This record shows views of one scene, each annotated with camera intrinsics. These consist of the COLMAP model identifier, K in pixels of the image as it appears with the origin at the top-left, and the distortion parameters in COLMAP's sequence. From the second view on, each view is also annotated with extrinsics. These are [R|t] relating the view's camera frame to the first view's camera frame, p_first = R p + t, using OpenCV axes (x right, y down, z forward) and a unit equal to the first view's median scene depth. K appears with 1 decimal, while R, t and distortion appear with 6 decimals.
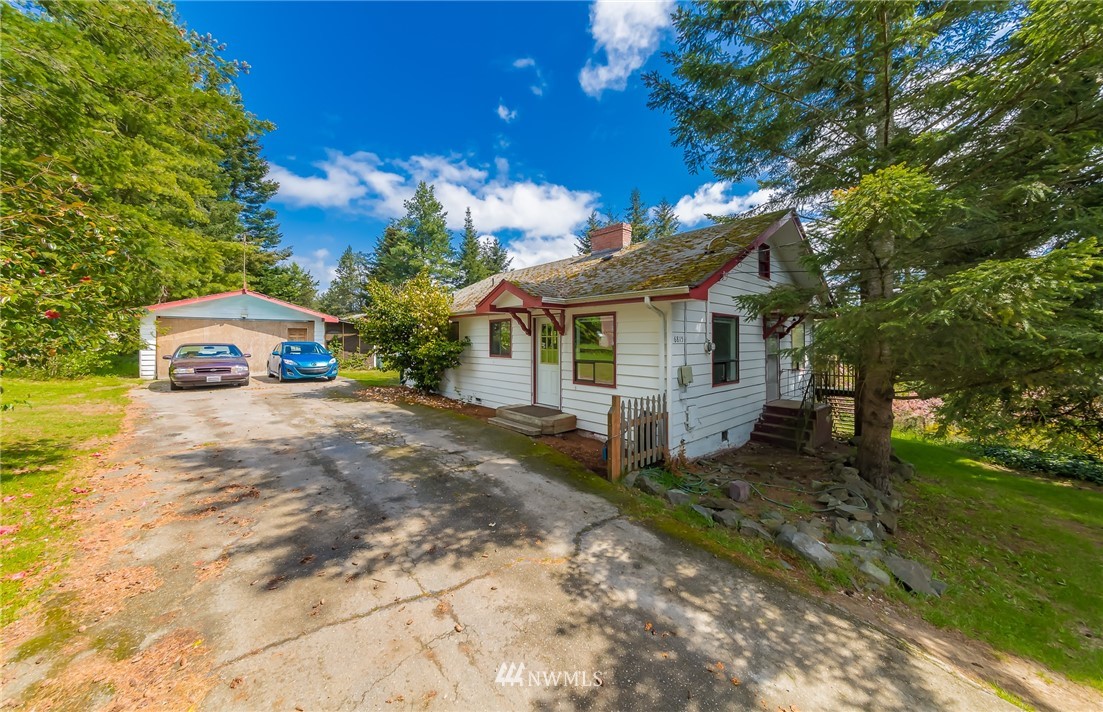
lens RADIAL K [[395.8, 0, 546.2], [0, 395.8, 341.5], [0, 0, 1]] dist [-0.001668, -0.000181]
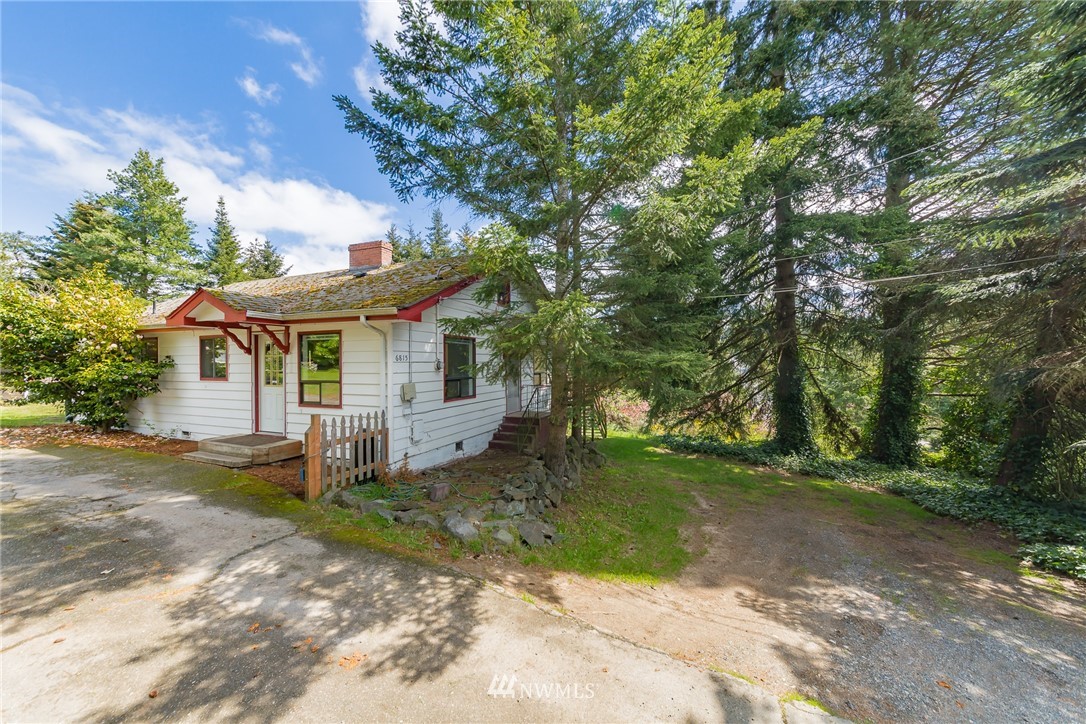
lens RADIAL K [[399.1, 0, 543.0], [0, 399.1, 362.0], [0, 0, 1]] dist [-0.004653, 0.000380]
pose [[0.889406, -0.002458, 0.457112, 0.188514], [0.004626, 0.999983, -0.003623, 0.010613], [-0.457095, 0.005337, 0.889402, -0.118931]]
